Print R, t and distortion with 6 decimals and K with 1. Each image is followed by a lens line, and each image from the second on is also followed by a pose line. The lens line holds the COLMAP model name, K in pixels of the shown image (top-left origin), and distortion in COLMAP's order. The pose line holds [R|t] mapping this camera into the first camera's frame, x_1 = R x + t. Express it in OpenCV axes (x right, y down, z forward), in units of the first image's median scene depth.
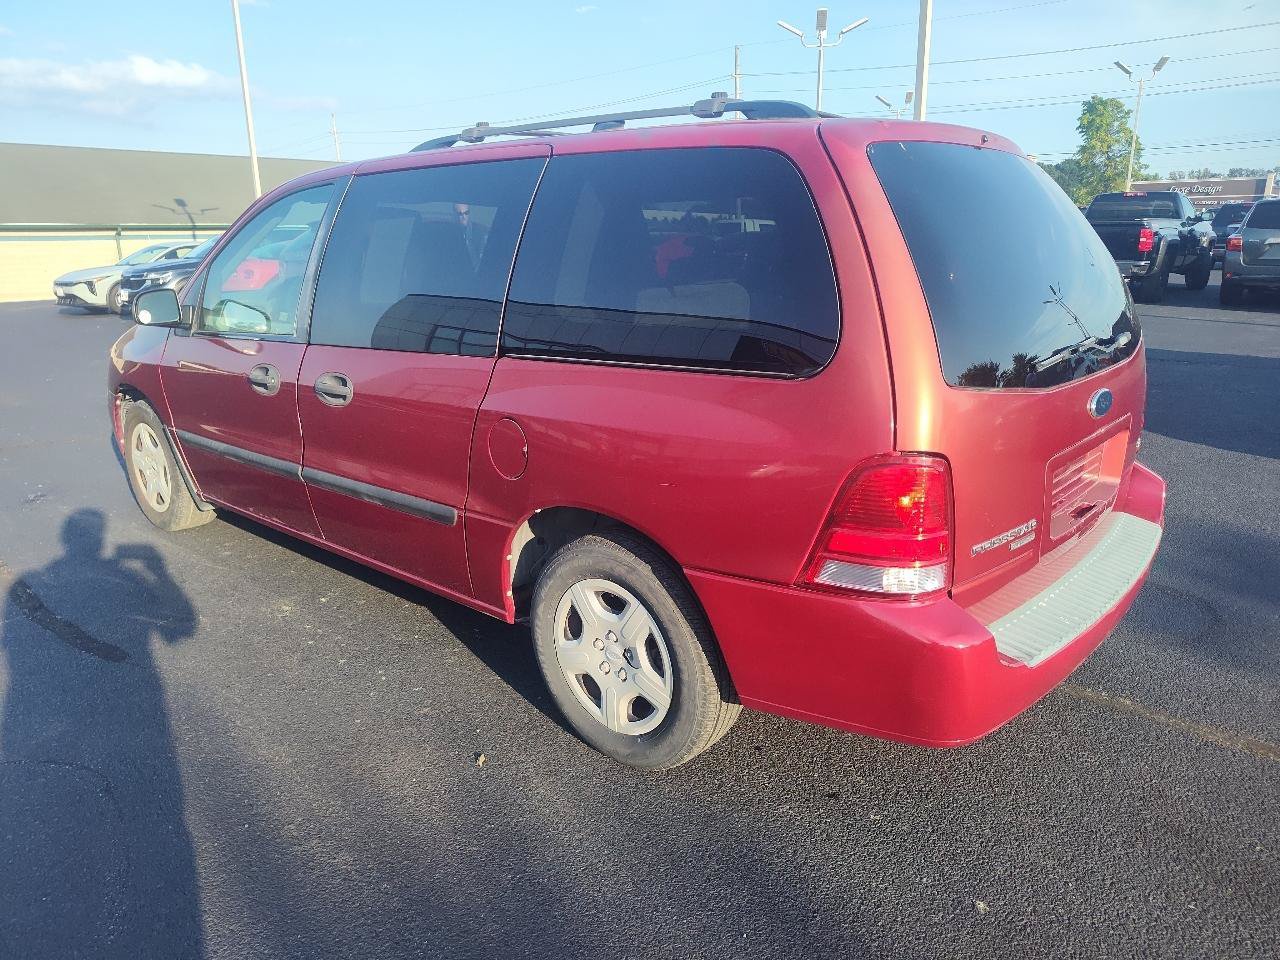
lens RADIAL K [[874.6, 0, 641.8], [0, 874.6, 484.6], [0, 0, 1]] dist [0.012823, -0.012268]
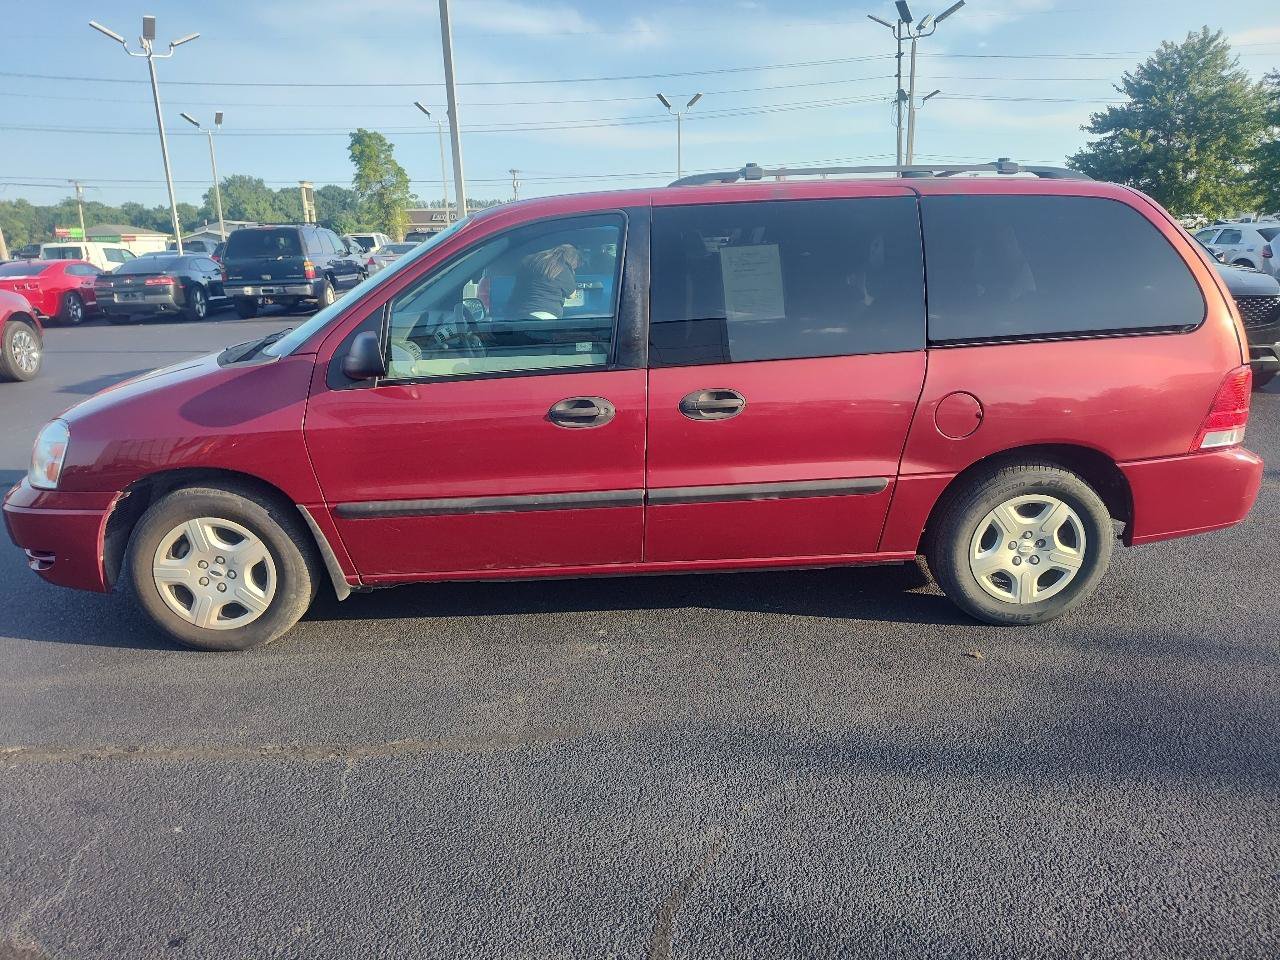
lens RADIAL K [[874.6, 0, 623.3], [0, 874.6, 487.7], [0, 0, 1]] dist [0.012823, -0.012268]
pose [[0.739199, -0.190636, 0.645943, -0.196825], [0.204191, 0.977397, 0.054787, -0.015575], [-0.641787, 0.091397, 0.761417, 0.045671]]
